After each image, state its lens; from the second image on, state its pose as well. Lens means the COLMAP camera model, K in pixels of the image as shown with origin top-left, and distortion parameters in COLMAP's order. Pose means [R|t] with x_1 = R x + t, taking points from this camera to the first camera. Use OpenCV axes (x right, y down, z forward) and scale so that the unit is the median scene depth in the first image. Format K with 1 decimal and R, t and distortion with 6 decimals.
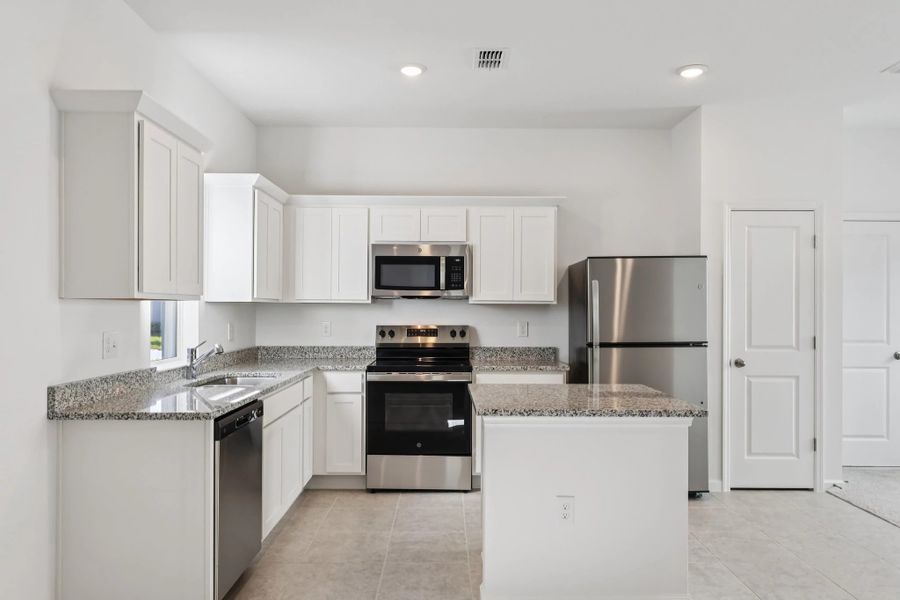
lens RADIAL K [[621.6, 0, 447.5], [0, 621.6, 303.7], [0, 0, 1]] dist [0.001814, -0.001217]
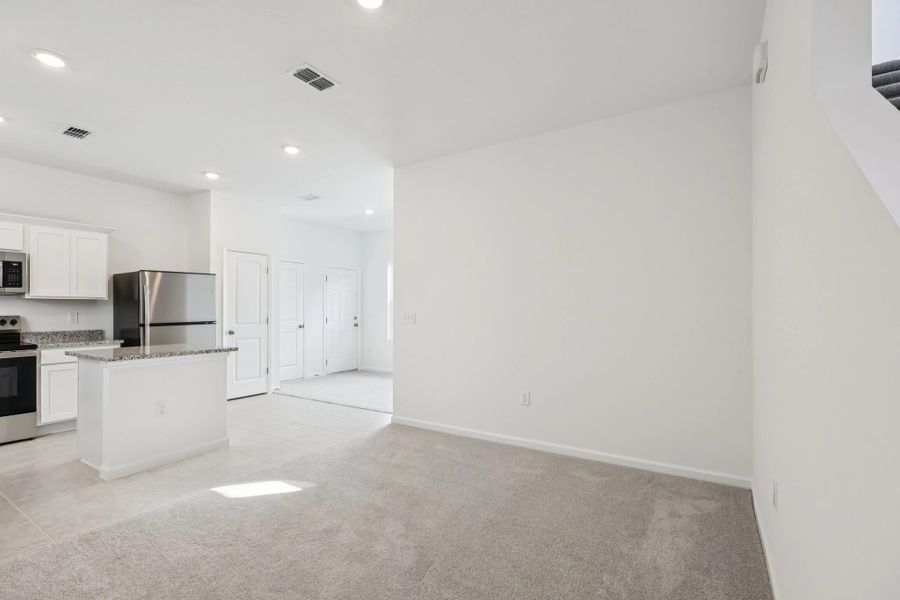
lens RADIAL K [[416.0, 0, 451.5], [0, 416.0, 305.1], [0, 0, 1]] dist [0.000376, -0.000062]
pose [[0.536425, 0.002844, 0.843943, -0.226477], [-0.002766, 0.999995, -0.001611, 0.012923], [-0.843944, -0.001471, 0.536430, -0.226168]]
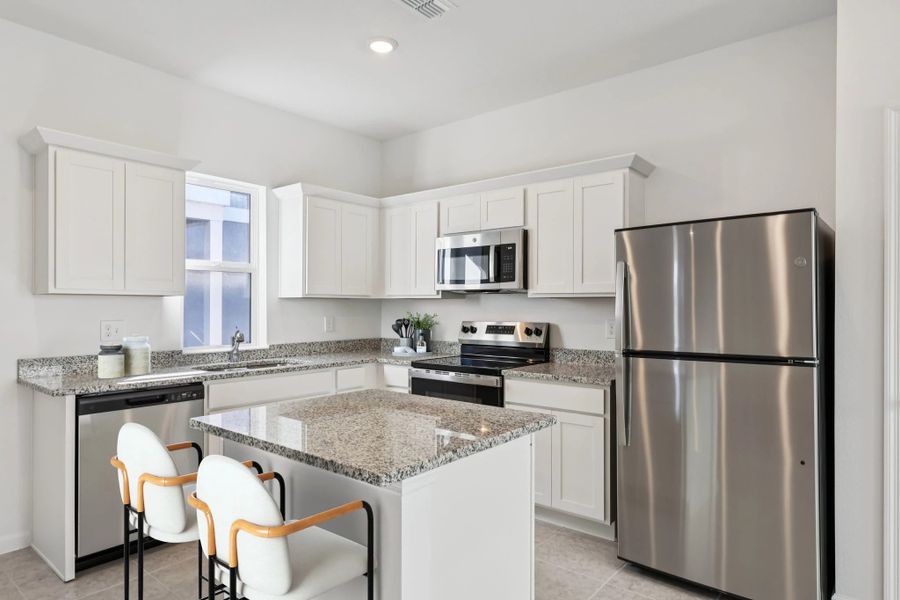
lens RADIAL K [[525.1, 0, 450.3], [0, 525.1, 306.6], [0, 0, 1]] dist [0.002028, 0.000538]
pose [[0.771448, -0.002102, -0.636289, 0.424553], [0.004524, 0.999987, 0.002182, 0.010593], [0.636277, -0.004562, 0.771447, 0.373819]]
